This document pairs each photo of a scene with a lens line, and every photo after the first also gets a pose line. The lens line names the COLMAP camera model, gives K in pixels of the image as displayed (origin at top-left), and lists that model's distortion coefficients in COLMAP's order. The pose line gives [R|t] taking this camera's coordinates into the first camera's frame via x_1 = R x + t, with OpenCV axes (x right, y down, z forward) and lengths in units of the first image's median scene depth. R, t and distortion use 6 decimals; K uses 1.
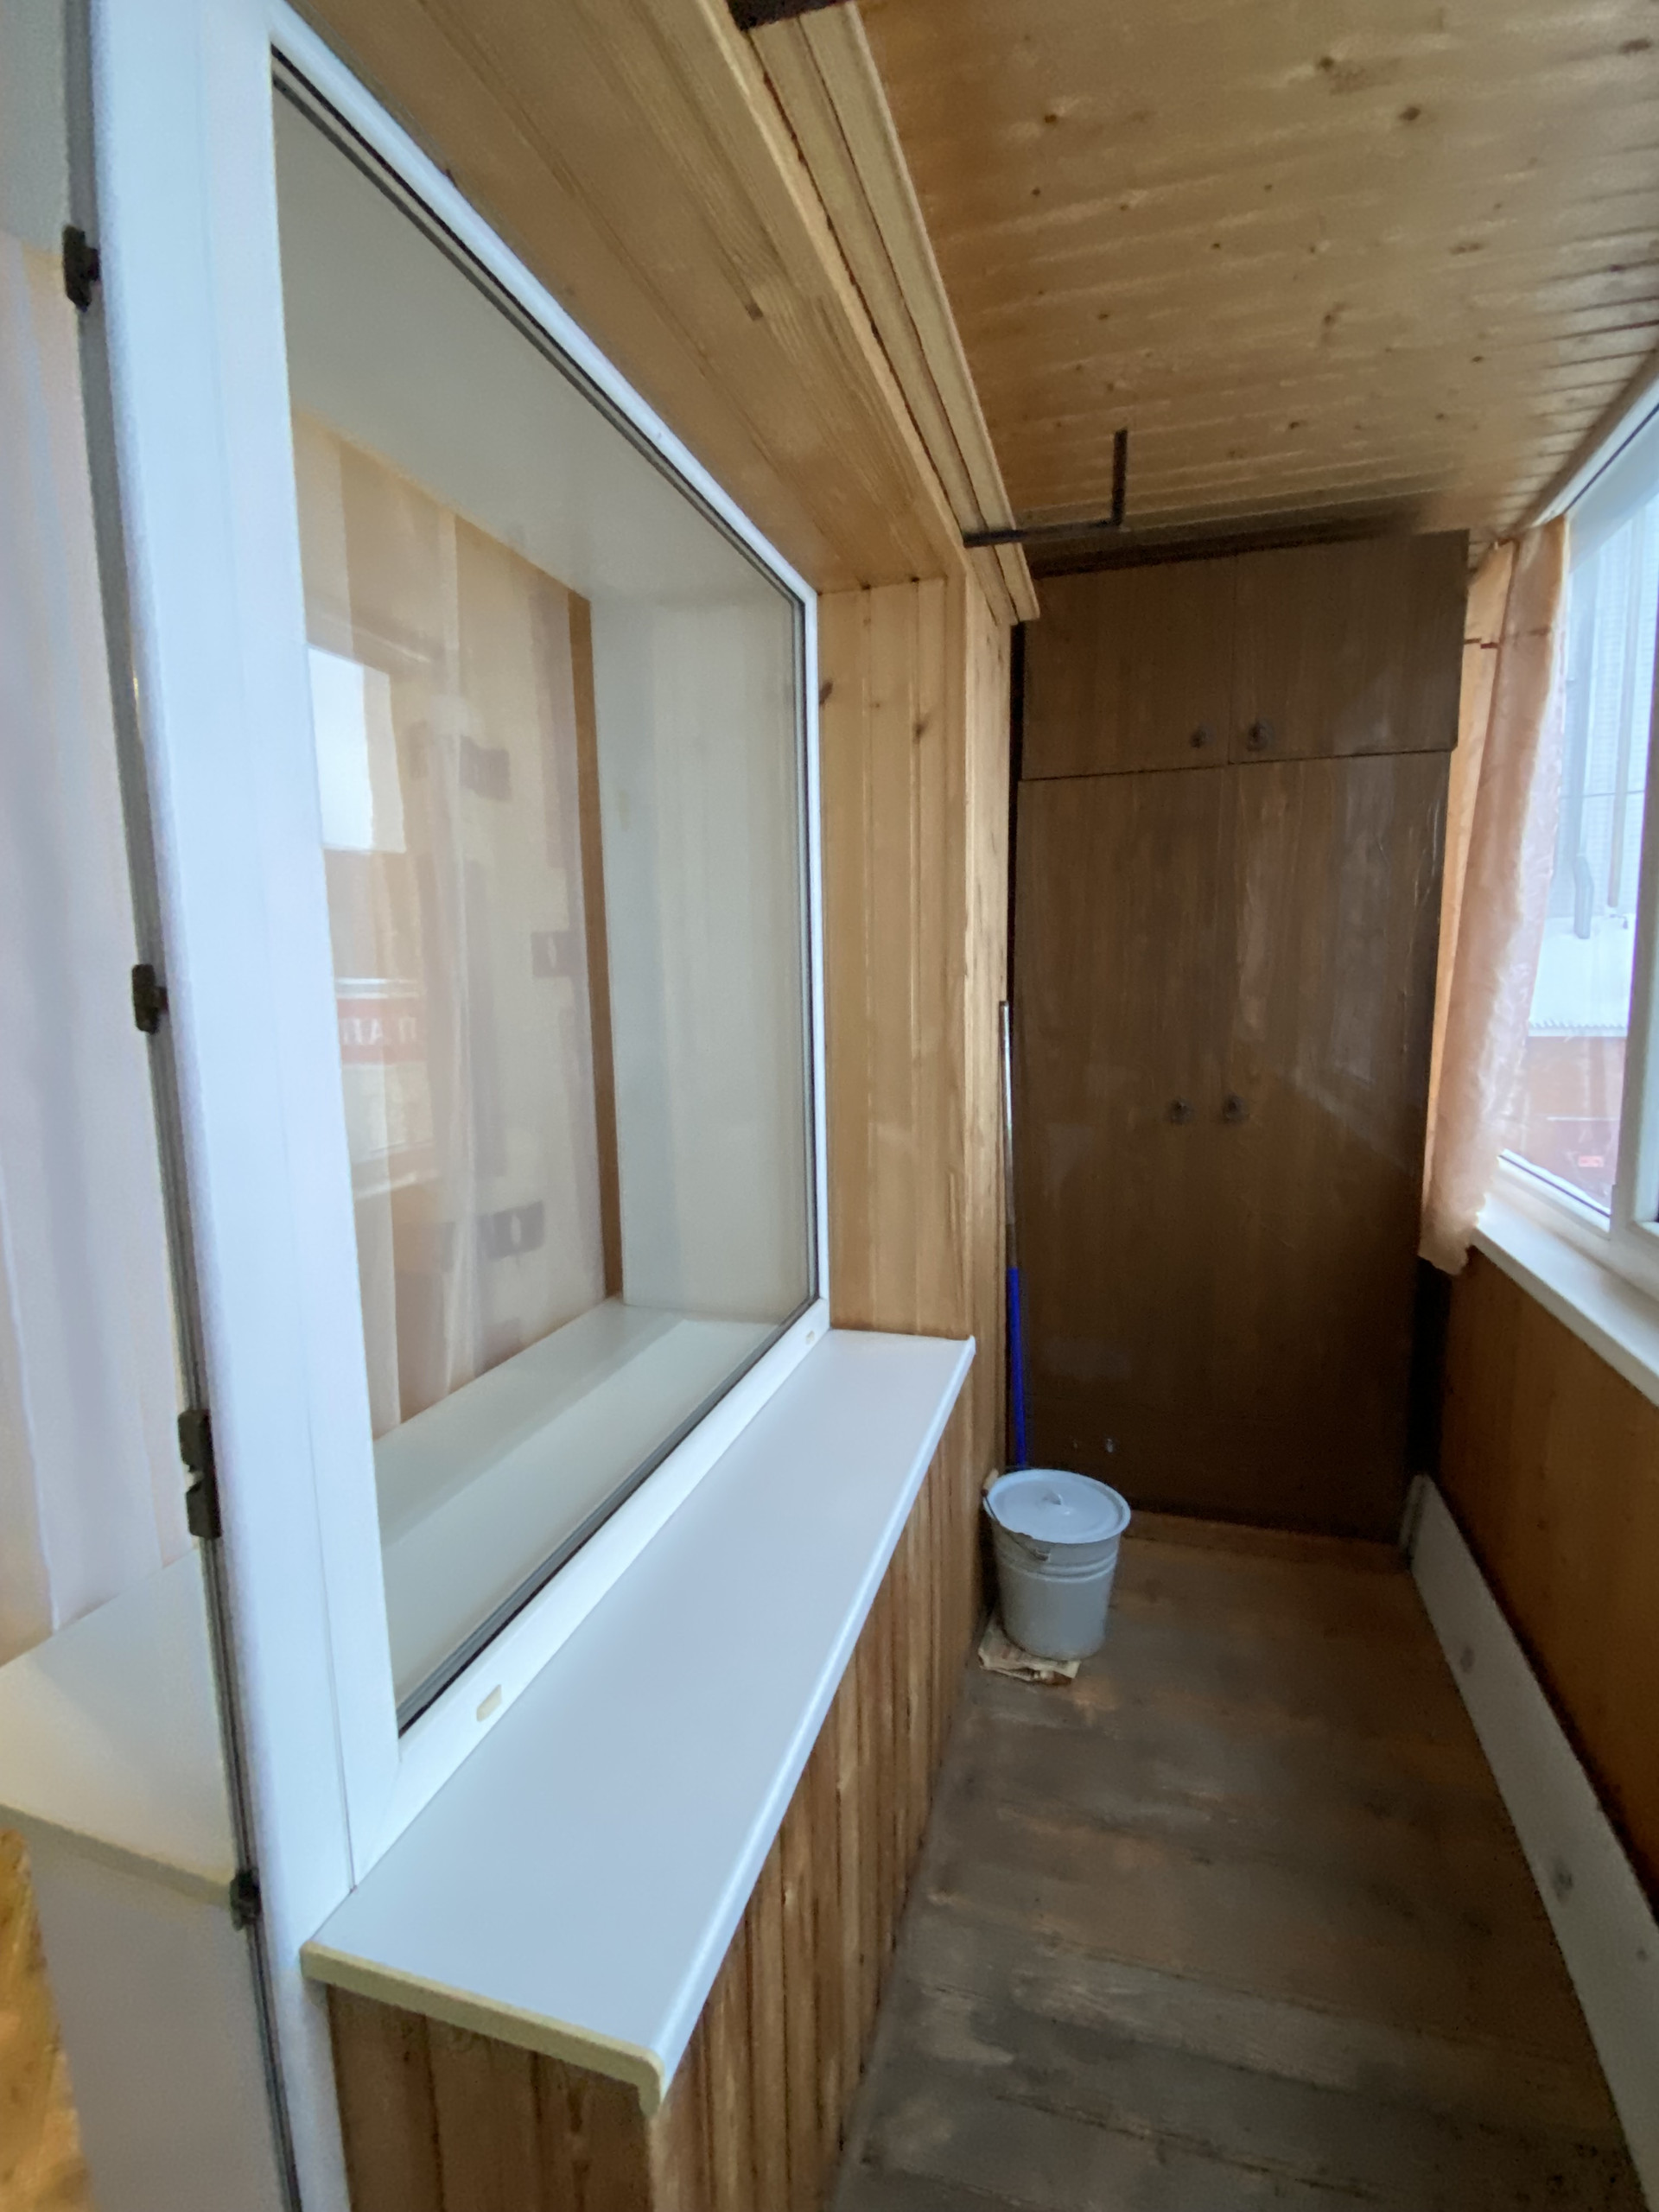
lens RADIAL K [[1063.2, 0, 818.2], [0, 1063.2, 1119.8], [0, 0, 1]] dist [0.023267, -0.035554]
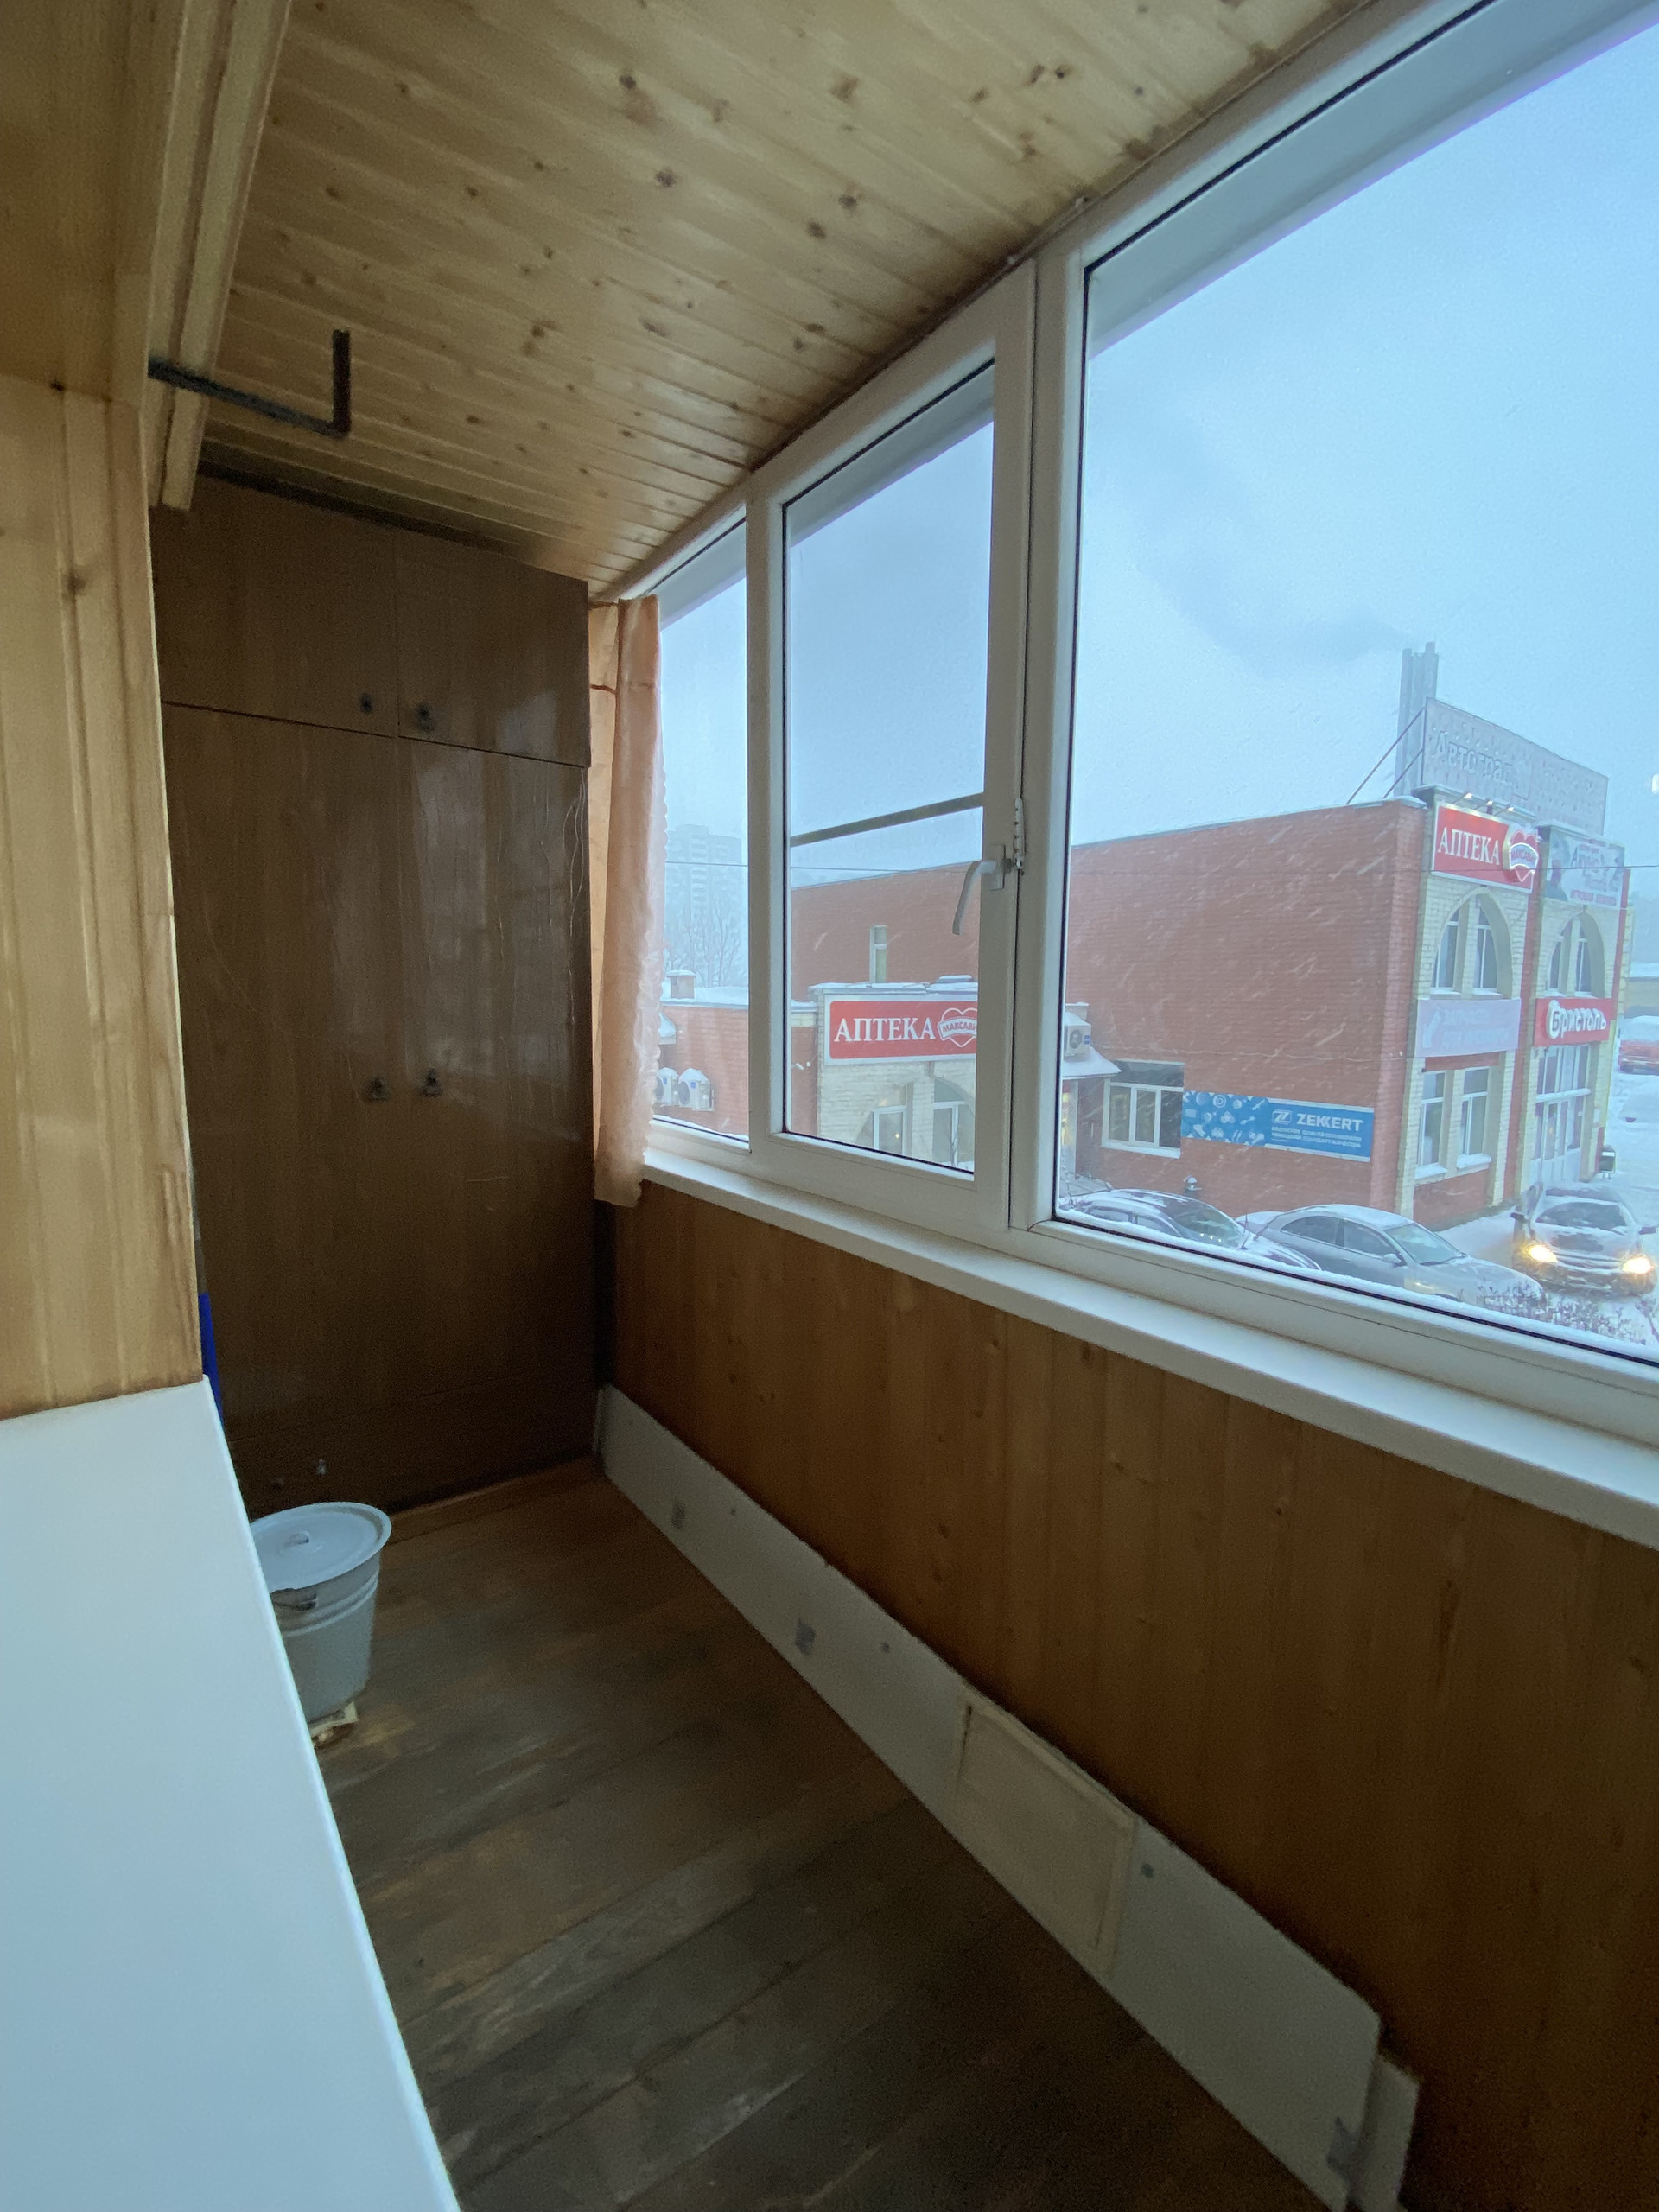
lens RADIAL K [[980.4, 0, 837.3], [0, 980.4, 1116.5], [0, 0, 1]] dist [0.001997, -0.013716]
pose [[0.565966, -0.080599, 0.820479, -0.176524], [0.102123, 0.994399, 0.027240, 0.039290], [-0.818079, 0.068373, 0.571027, 0.179392]]
